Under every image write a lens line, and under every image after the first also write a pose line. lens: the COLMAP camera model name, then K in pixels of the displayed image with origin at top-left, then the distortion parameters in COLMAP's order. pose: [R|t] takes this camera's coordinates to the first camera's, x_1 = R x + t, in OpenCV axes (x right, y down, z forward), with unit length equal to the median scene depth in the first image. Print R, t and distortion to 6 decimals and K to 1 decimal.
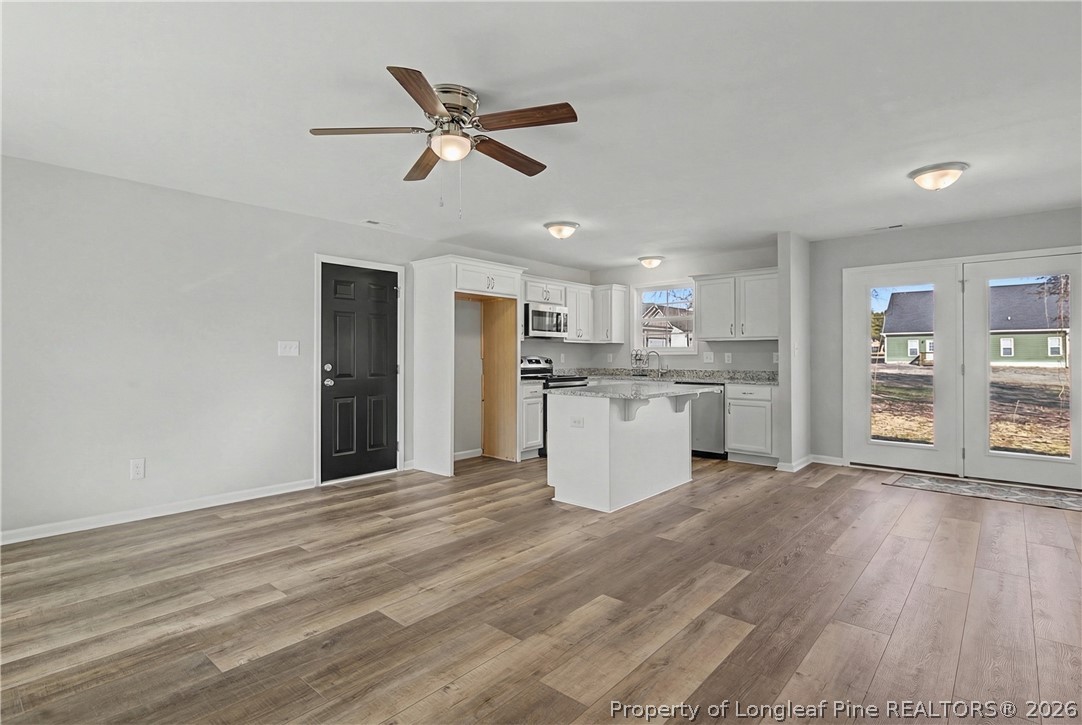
lens RADIAL K [[530.0, 0, 539.9], [0, 530.0, 356.4], [0, 0, 1]] dist [0.004619, -0.005713]
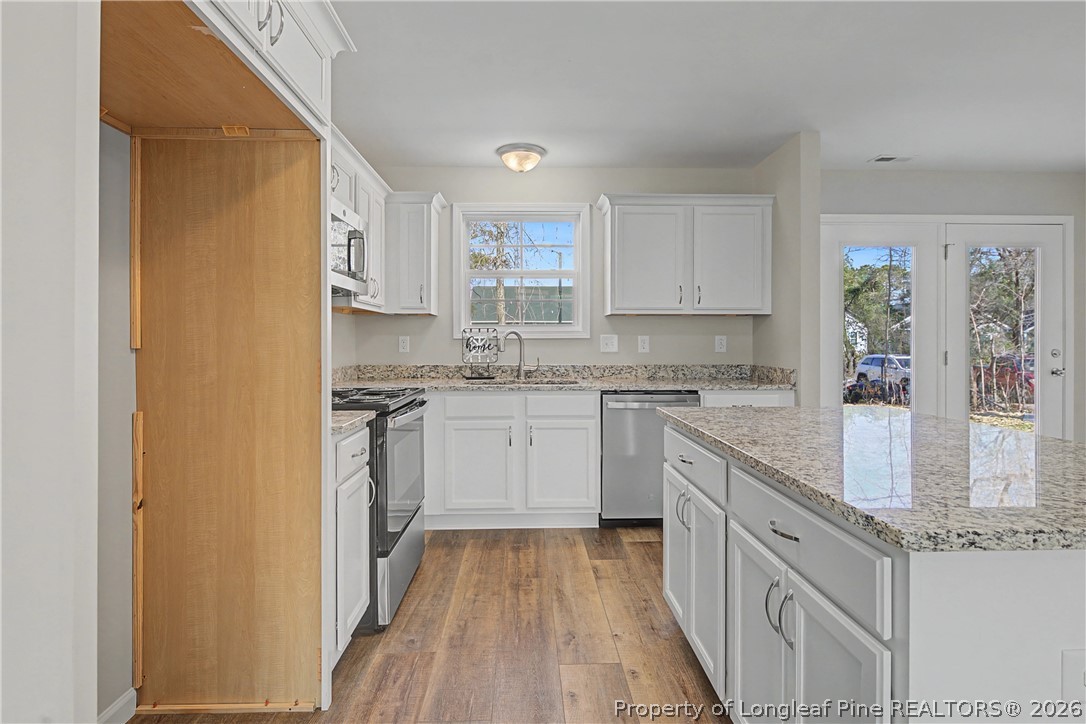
lens RADIAL K [[531.9, 0, 539.5], [0, 531.9, 340.7], [0, 0, 1]] dist [0.004619, -0.005713]
pose [[0.732553, -0.000835, 0.680709, -0.158760], [-0.000404, 0.999999, 0.001662, -0.001931], [-0.680709, -0.001492, 0.732552, 0.741011]]
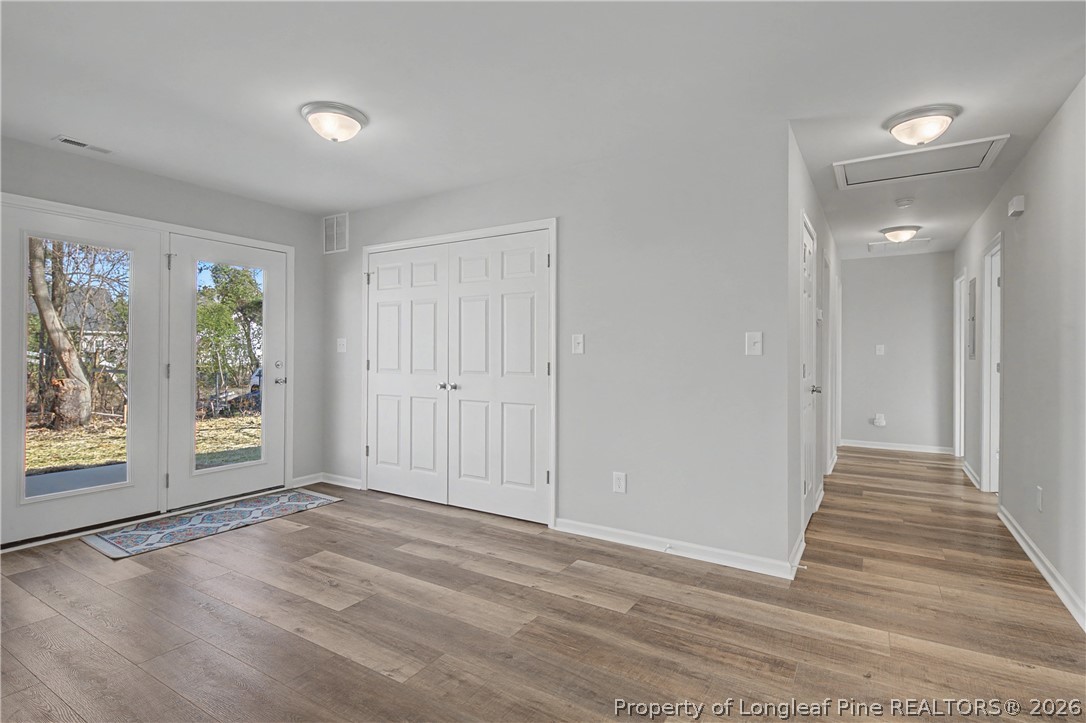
lens RADIAL K [[531.9, 0, 547.2], [0, 531.9, 350.1], [0, 0, 1]] dist [0.004619, -0.005713]
pose [[-0.169748, 0.008969, 0.985447, -0.041967], [-0.007725, 0.999916, -0.010431, -0.001103], [-0.985457, -0.009383, -0.169665, 0.526857]]
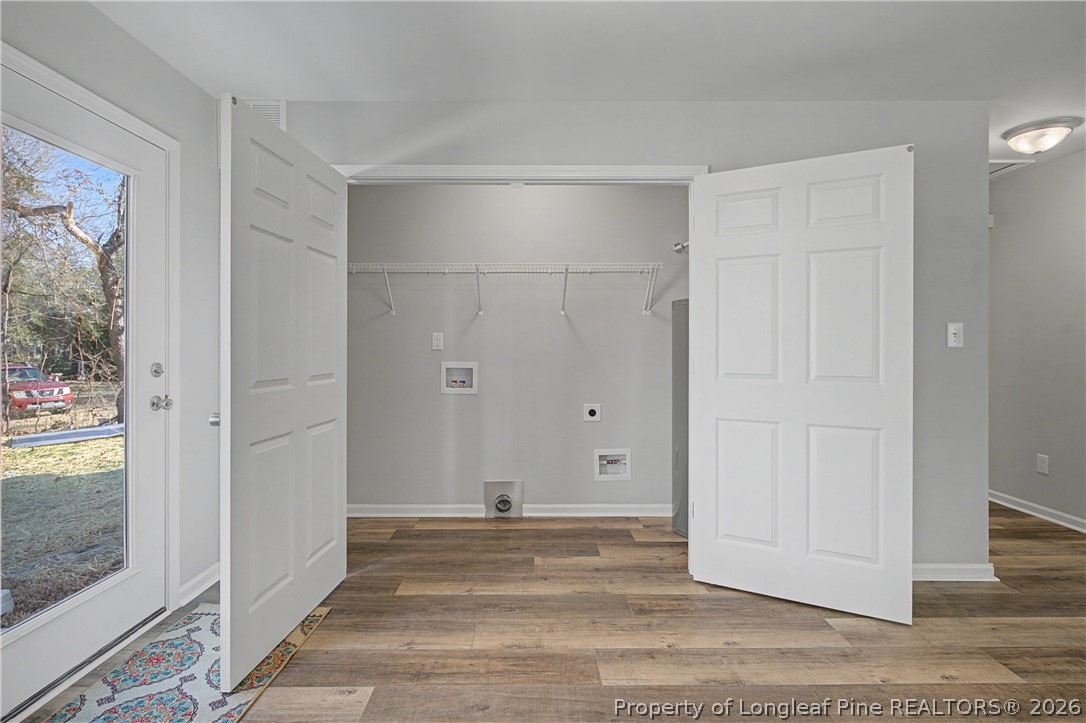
lens RADIAL K [[531.9, 0, 541.9], [0, 531.9, 347.5], [0, 0, 1]] dist [0.004619, -0.005713]
pose [[-0.662555, -0.001884, 0.749011, 0.329540], [-0.001835, 0.999998, 0.000892, -0.002614], [-0.749011, -0.000784, -0.662557, 0.840342]]
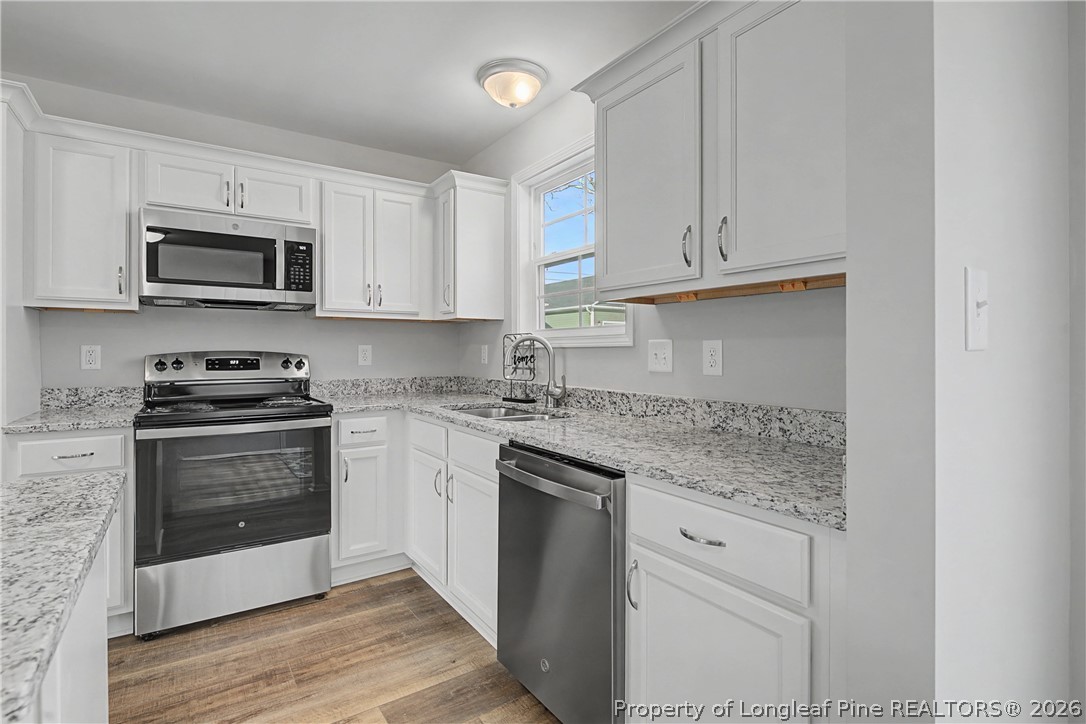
lens RADIAL K [[531.9, 0, 544.4], [0, 531.9, 353.1], [0, 0, 1]] dist [0.004619, -0.005713]
pose [[0.966858, 0.002586, -0.255301, 0.393389], [-0.001341, 0.999986, 0.005051, -0.000918], [0.255311, -0.004541, 0.966848, 0.803609]]
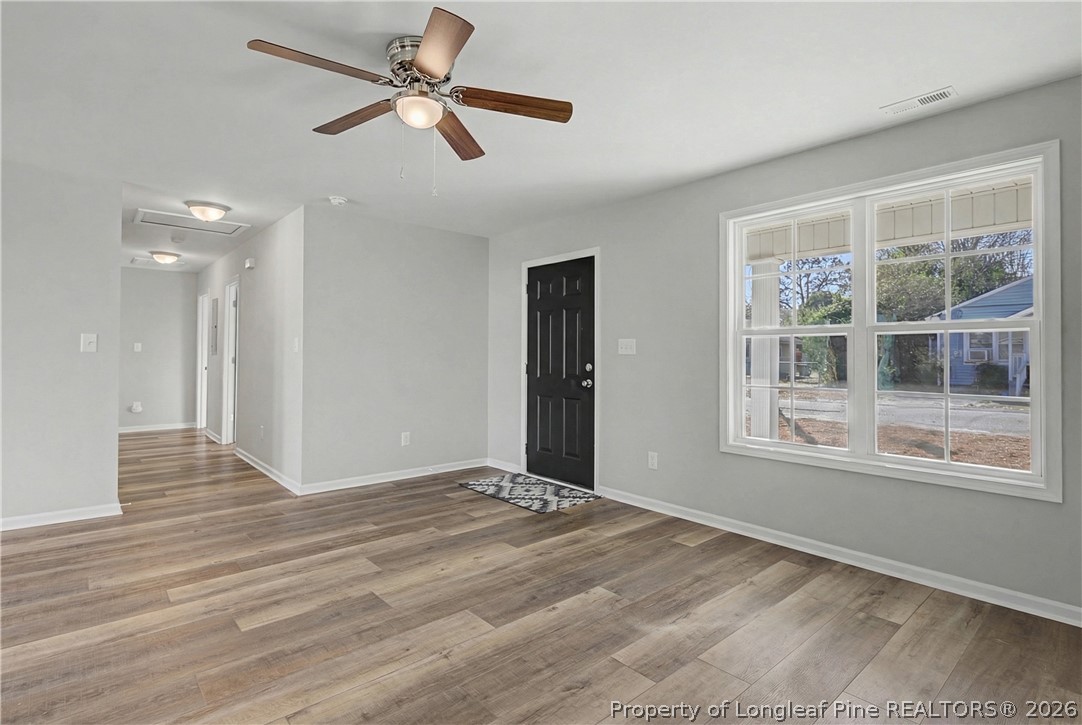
lens RADIAL K [[530.0, 0, 540.1], [0, 530.0, 354.5], [0, 0, 1]] dist [0.004619, -0.005713]
pose [[-0.991977, -0.000970, 0.126412, -0.220416], [-0.001257, 0.999997, -0.002189, 0.001201], [-0.126410, -0.002331, -0.991975, 0.842338]]
